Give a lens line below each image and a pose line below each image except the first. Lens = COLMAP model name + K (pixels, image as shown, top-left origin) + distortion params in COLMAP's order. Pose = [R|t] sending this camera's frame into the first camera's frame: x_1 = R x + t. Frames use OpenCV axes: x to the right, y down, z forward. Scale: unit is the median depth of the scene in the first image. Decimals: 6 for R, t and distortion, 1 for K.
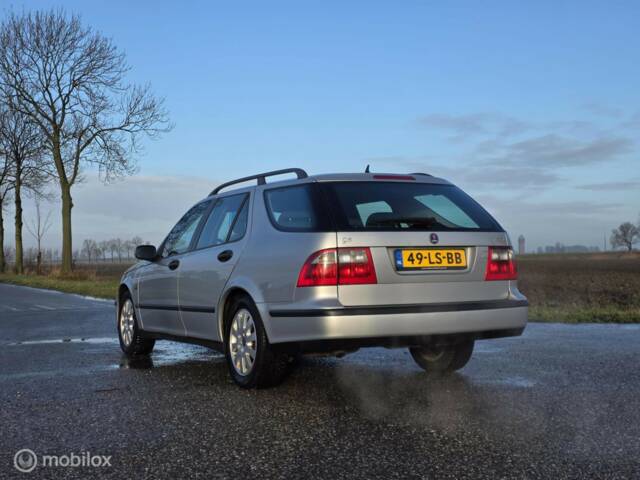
lens RADIAL K [[838.8, 0, 302.3], [0, 838.8, 230.2], [0, 0, 1]] dist [0.151938, 0.000000]
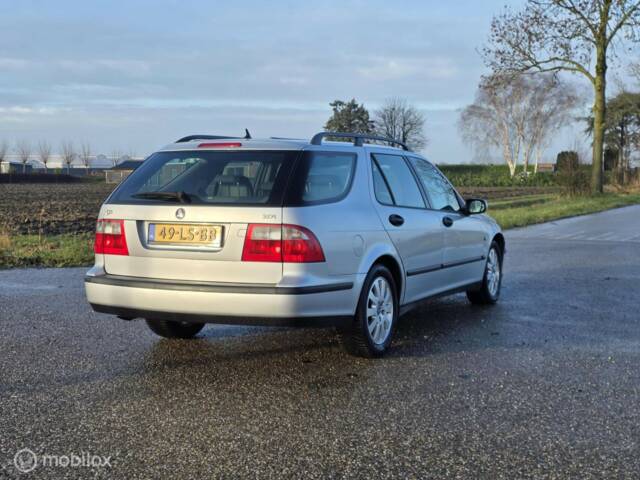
lens RADIAL K [[838.8, 0, 312.0], [0, 838.8, 211.5], [0, 0, 1]] dist [0.151938, 0.000000]
pose [[0.563805, 0.046850, -0.824578, 1.022000], [0.022649, 0.997137, 0.072141, -0.058035], [0.825597, -0.059349, 0.561130, 0.569698]]
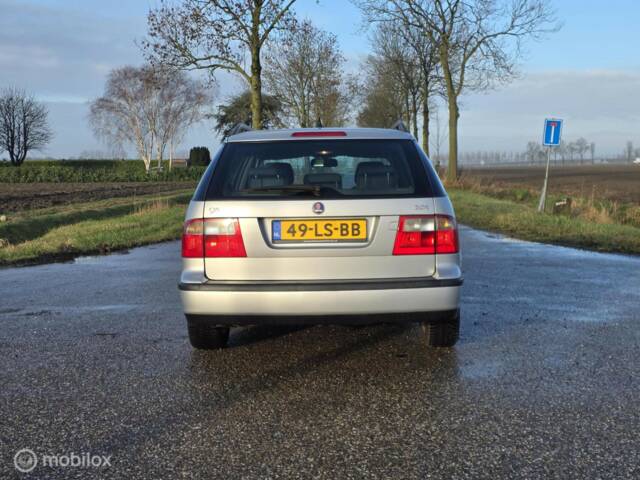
lens RADIAL K [[838.8, 0, 312.7], [0, 838.8, 227.4], [0, 0, 1]] dist [0.151938, 0.000000]
pose [[0.872599, 0.033470, -0.487288, 0.572830], [0.021386, 0.994075, 0.106575, -0.063299], [0.487968, -0.103419, 0.866713, 0.221302]]
